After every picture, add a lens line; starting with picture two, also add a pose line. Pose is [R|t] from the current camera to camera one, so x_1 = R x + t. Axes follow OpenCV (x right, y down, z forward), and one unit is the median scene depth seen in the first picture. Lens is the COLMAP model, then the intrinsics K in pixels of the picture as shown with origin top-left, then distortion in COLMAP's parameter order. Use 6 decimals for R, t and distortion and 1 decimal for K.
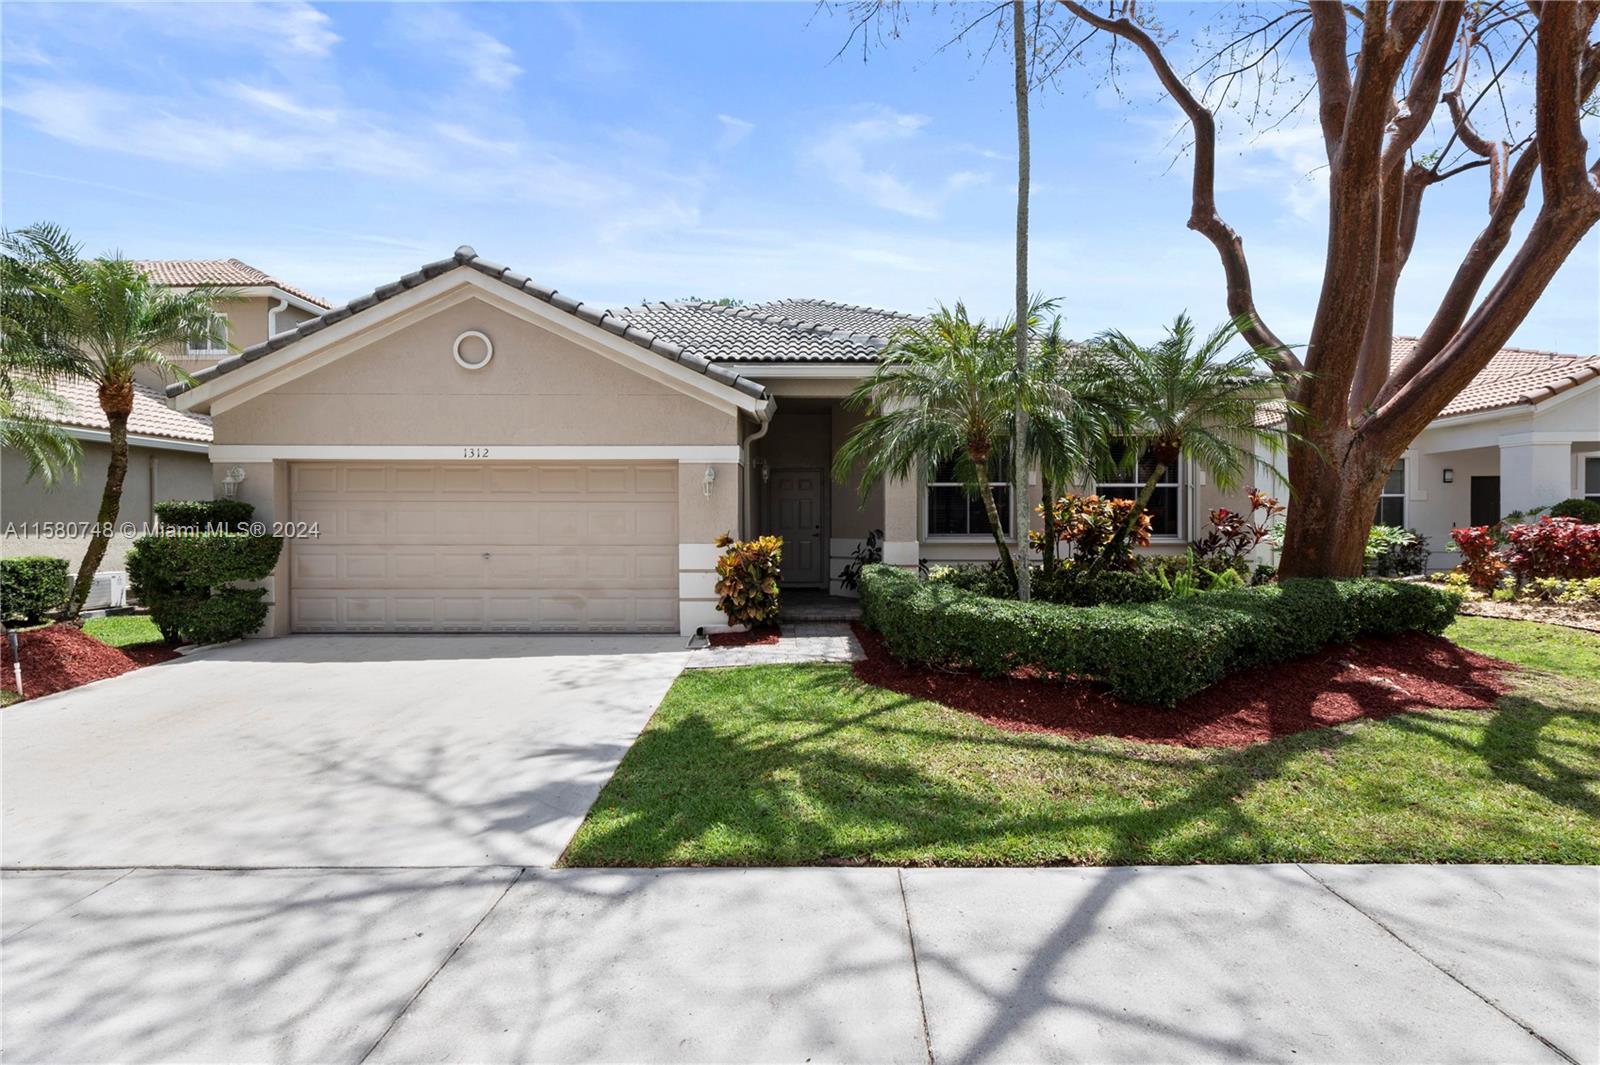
lens RADIAL K [[762.0, 0, 798.9], [0, 762.0, 531.3], [0, 0, 1]] dist [0.021850, -0.008481]
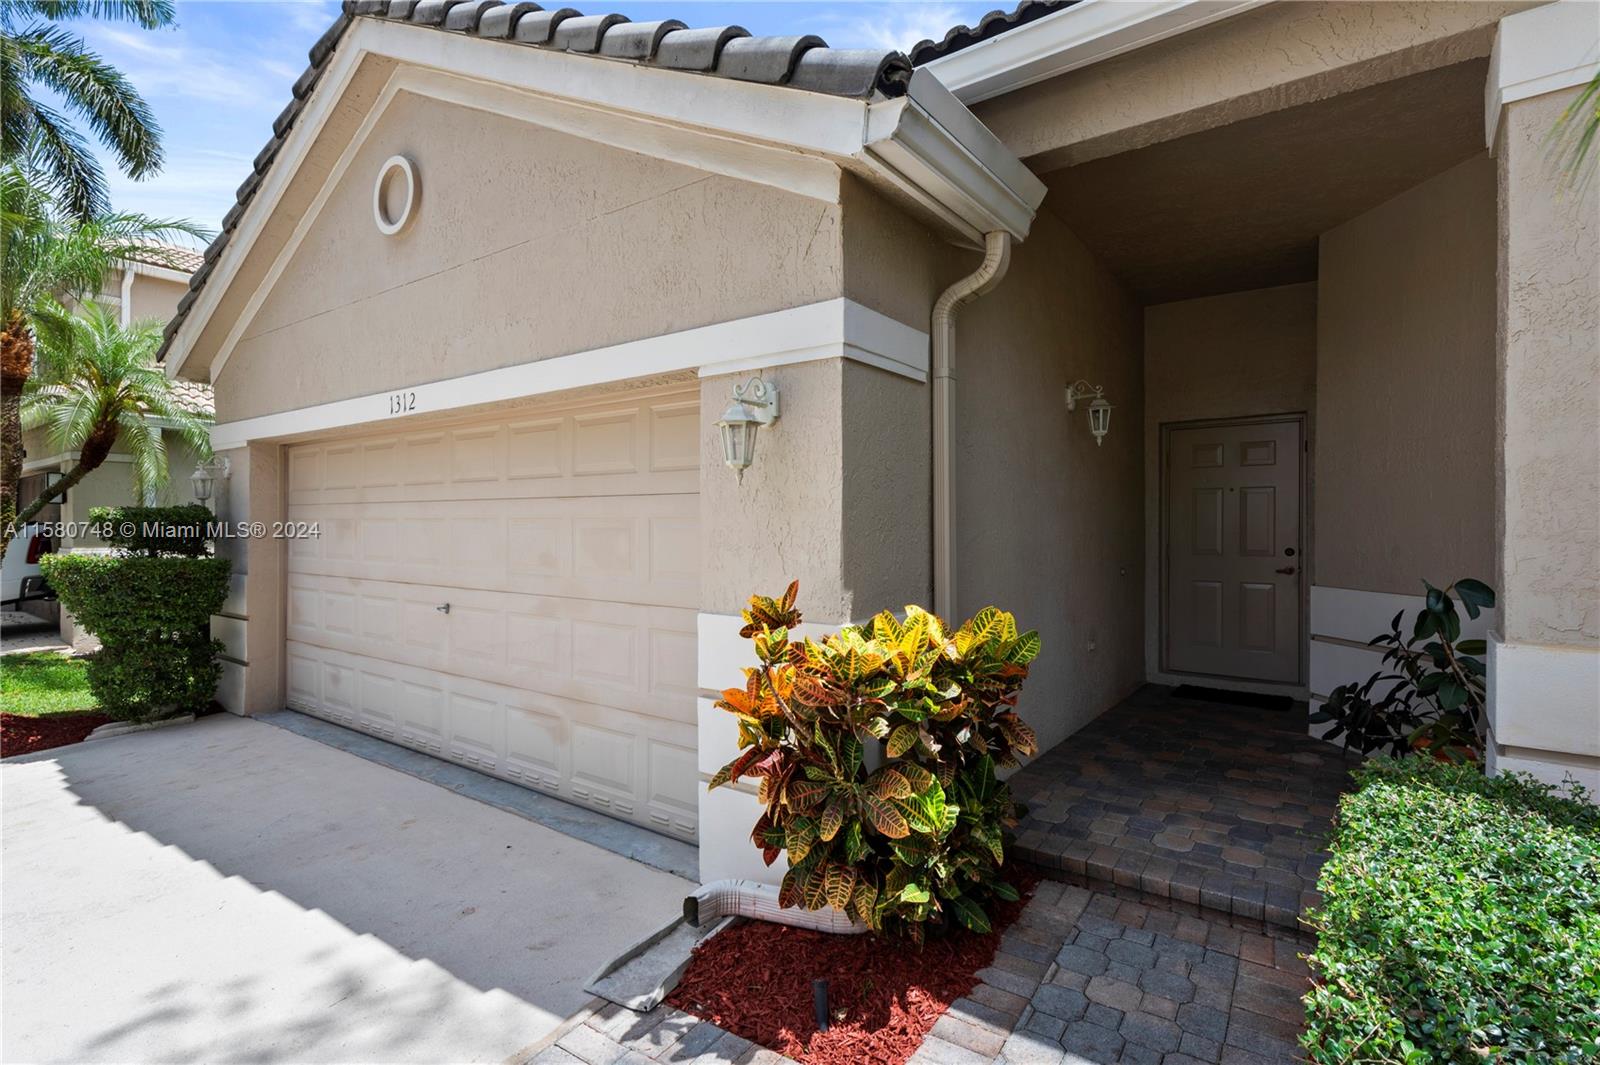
lens RADIAL K [[762.0, 0, 816.6], [0, 762.0, 527.5], [0, 0, 1]] dist [0.021850, -0.008481]
pose [[0.815362, 0.003011, -0.578943, 0.086098], [-0.009860, 0.999914, -0.008685, -0.019641], [0.578867, 0.012790, 0.815321, 0.752374]]
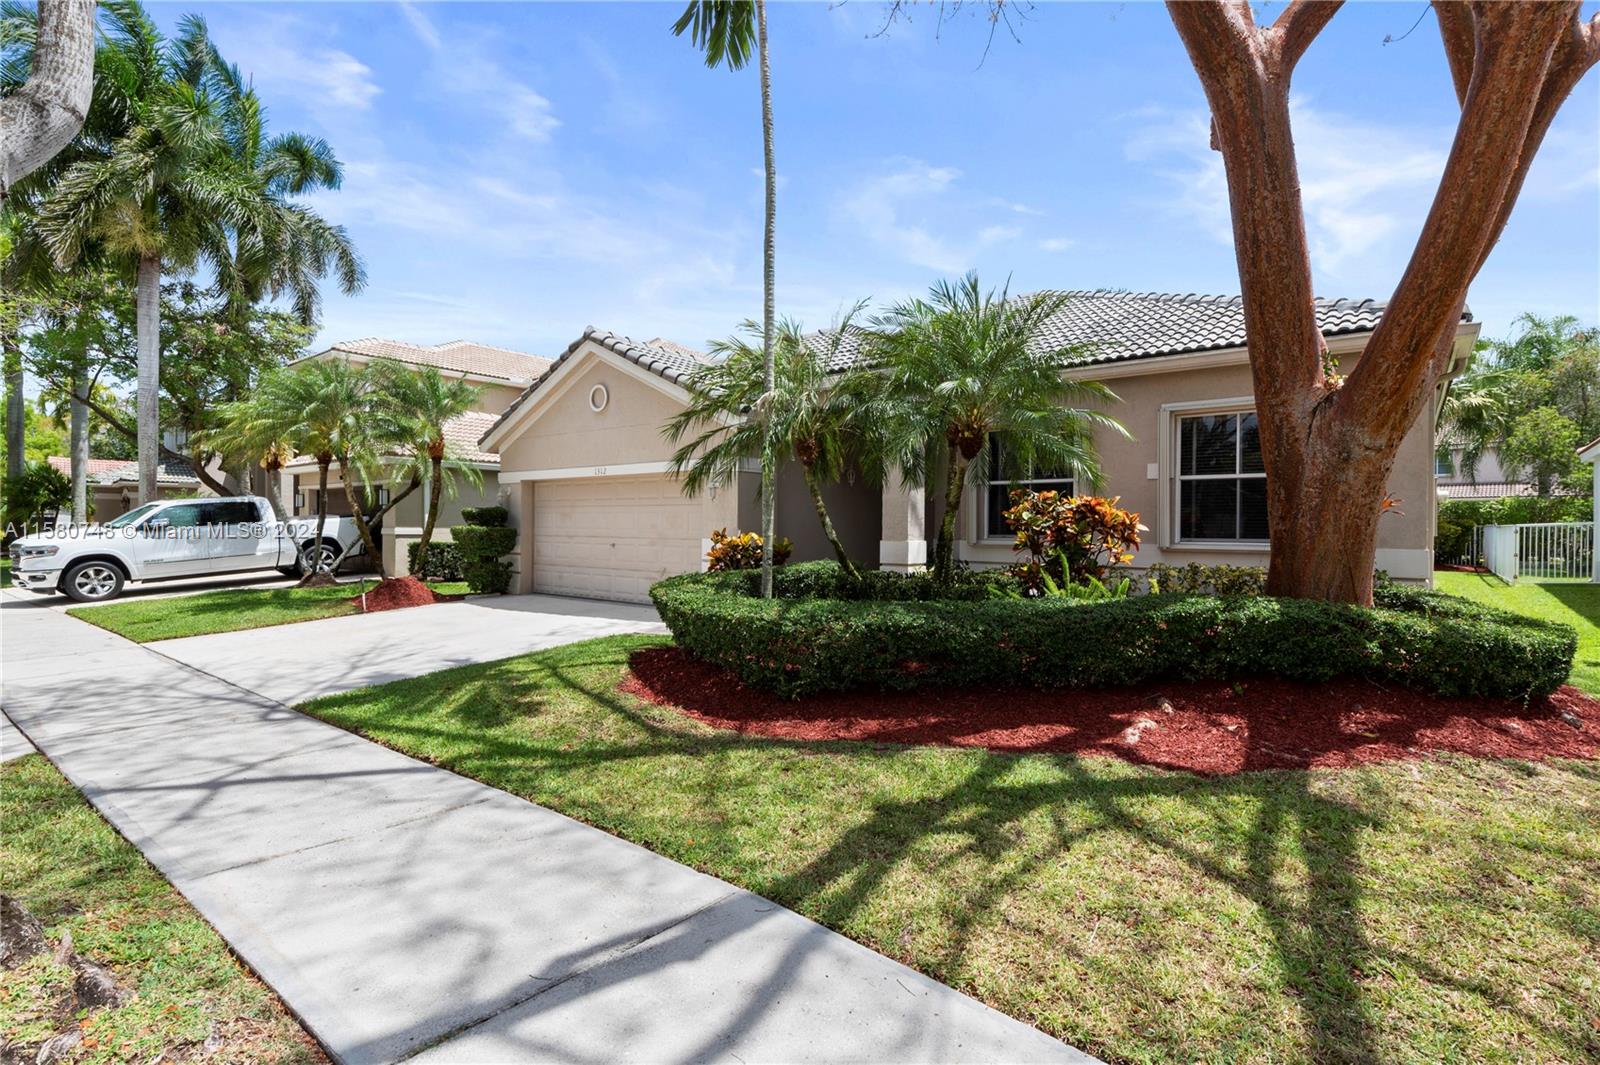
lens RADIAL K [[762.0, 0, 792.8], [0, 762.0, 526.2], [0, 0, 1]] dist [0.021850, -0.008481]
pose [[0.779924, 0.005738, -0.625848, 0.728416], [-0.013234, 0.999886, -0.007325, 0.003820], [0.625734, 0.013995, 0.779911, 0.133055]]
